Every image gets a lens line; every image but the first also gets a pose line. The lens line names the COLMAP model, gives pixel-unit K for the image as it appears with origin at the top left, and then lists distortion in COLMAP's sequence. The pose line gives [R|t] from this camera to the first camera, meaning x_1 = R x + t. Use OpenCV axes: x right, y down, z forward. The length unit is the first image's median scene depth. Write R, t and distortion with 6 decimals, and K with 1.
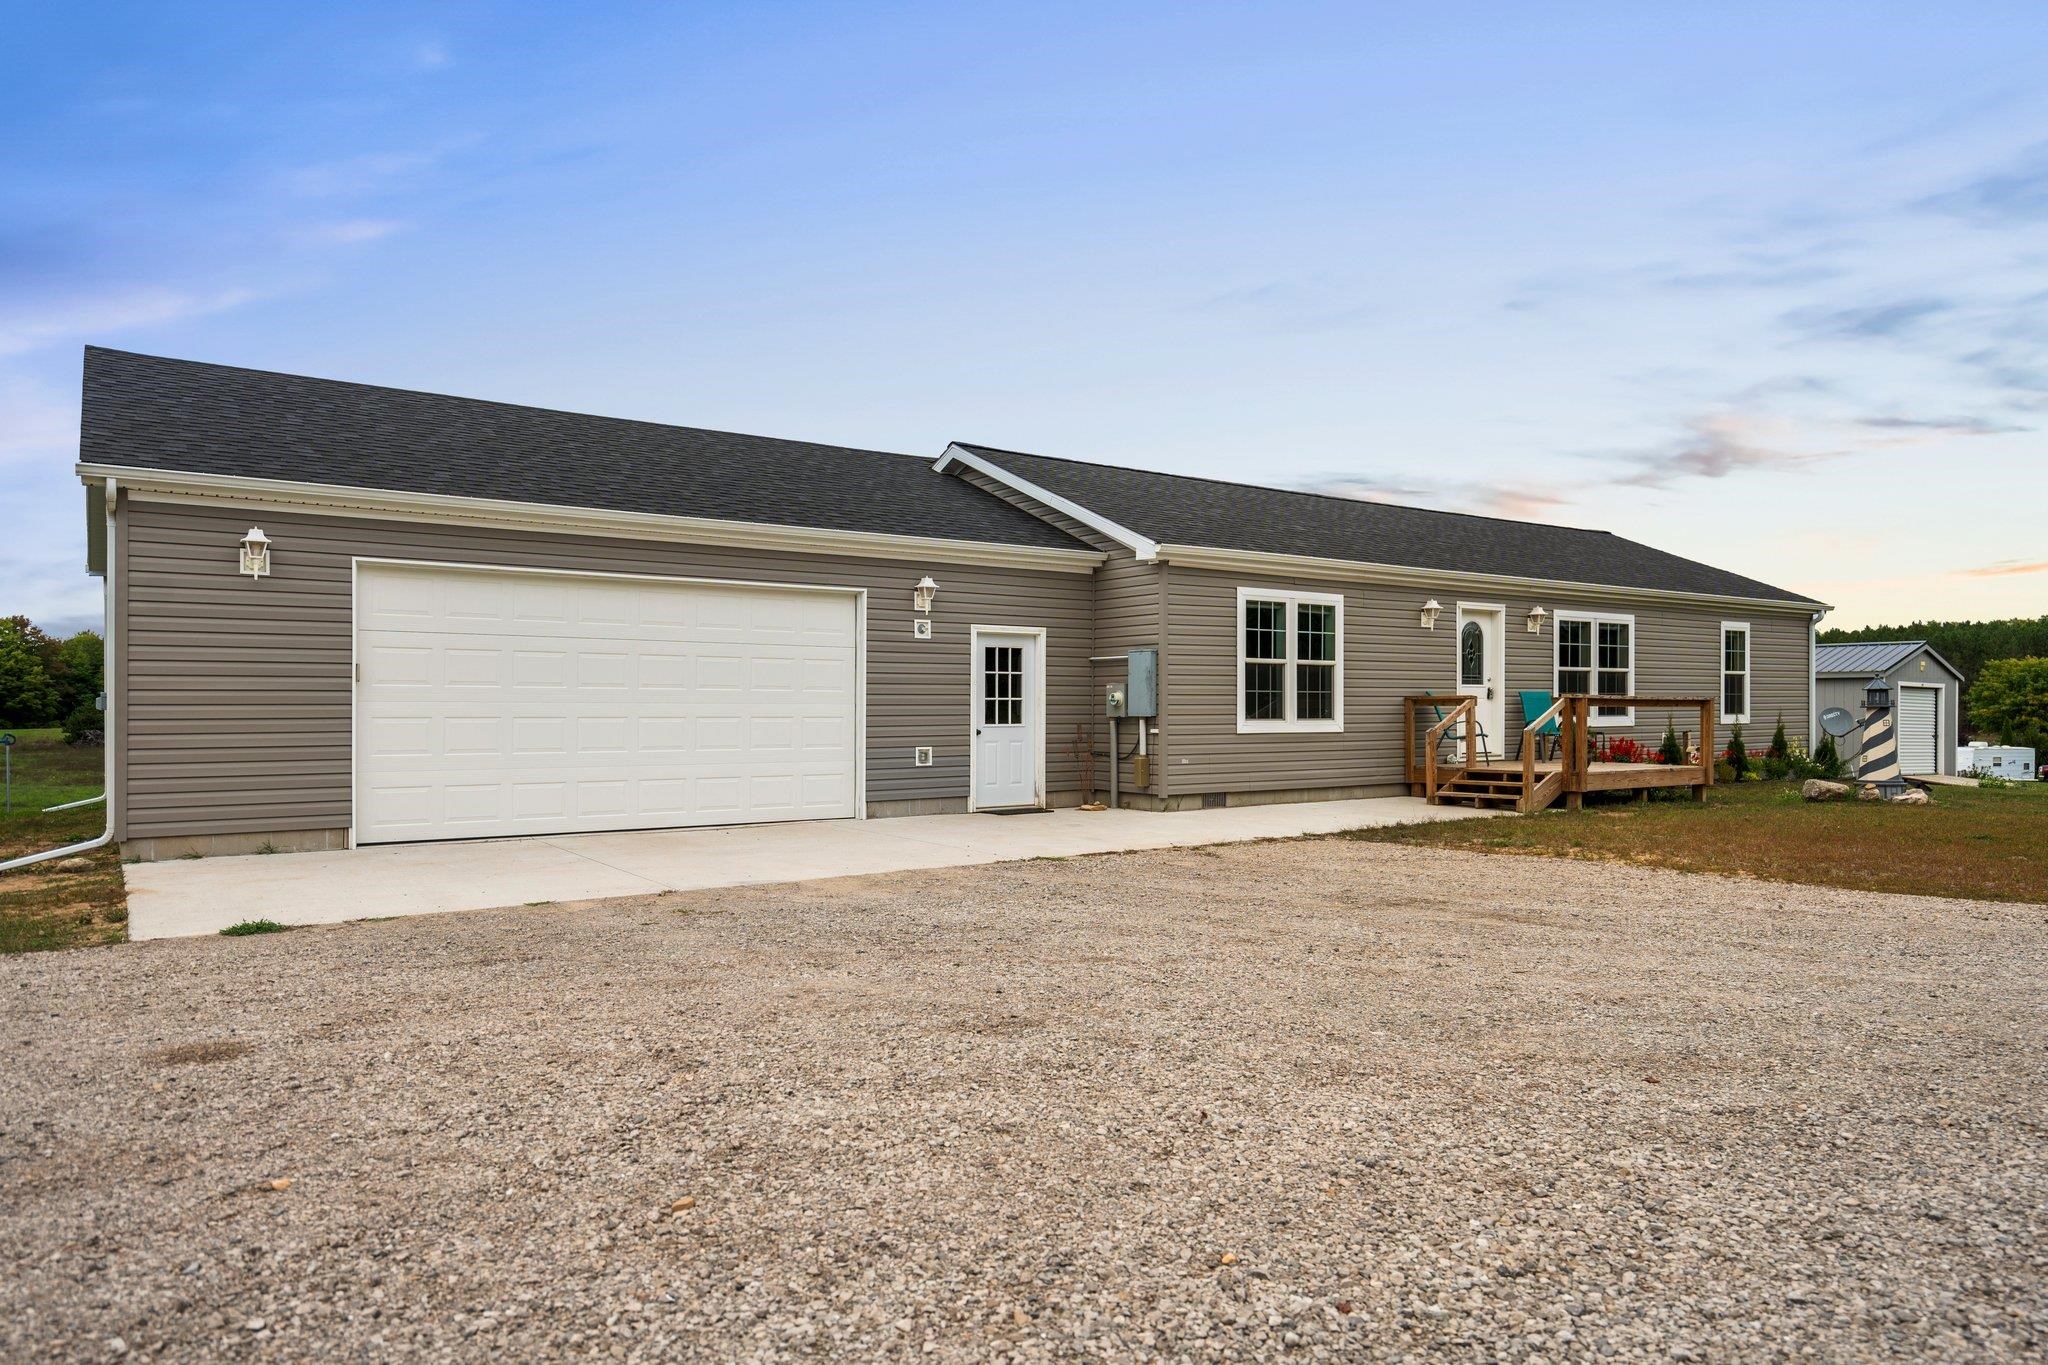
lens RADIAL K [[1253.0, 0, 1024.0], [0, 1253.0, 682.5], [0, 0, 1]] dist [0.000646, -0.000055]
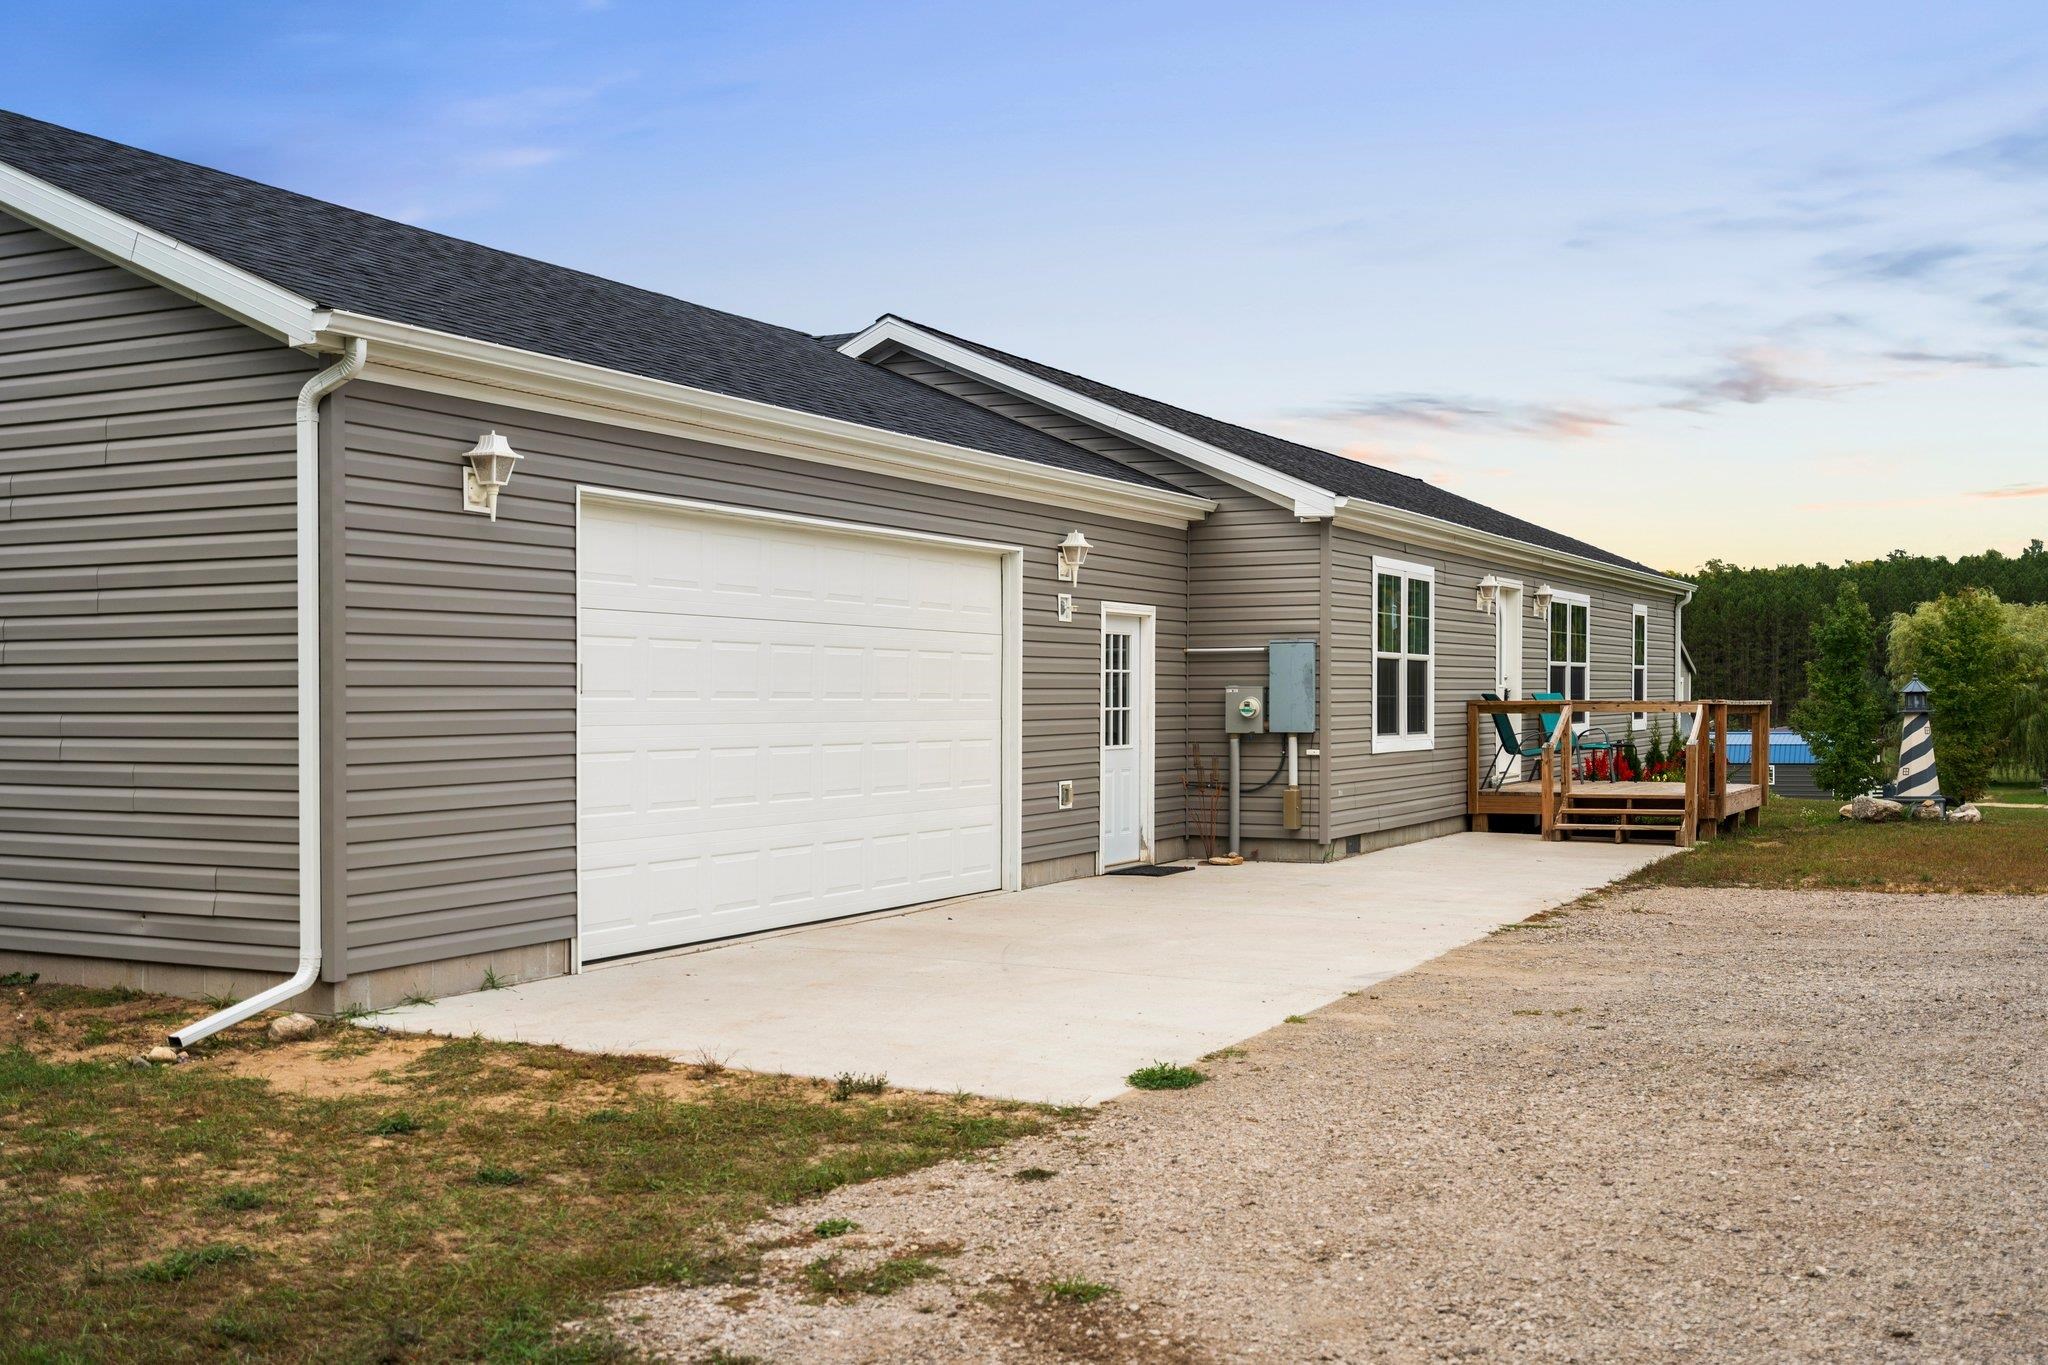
lens RADIAL K [[2018.7, 0, 1024.0], [0, 2018.7, 682.5], [0, 0, 1]] dist [0.007988, 0.004926]
pose [[0.889920, 0.001758, 0.456114, -0.559930], [-0.007914, 0.999902, 0.011587, -0.013652], [-0.456049, -0.013921, 0.889846, 0.031910]]
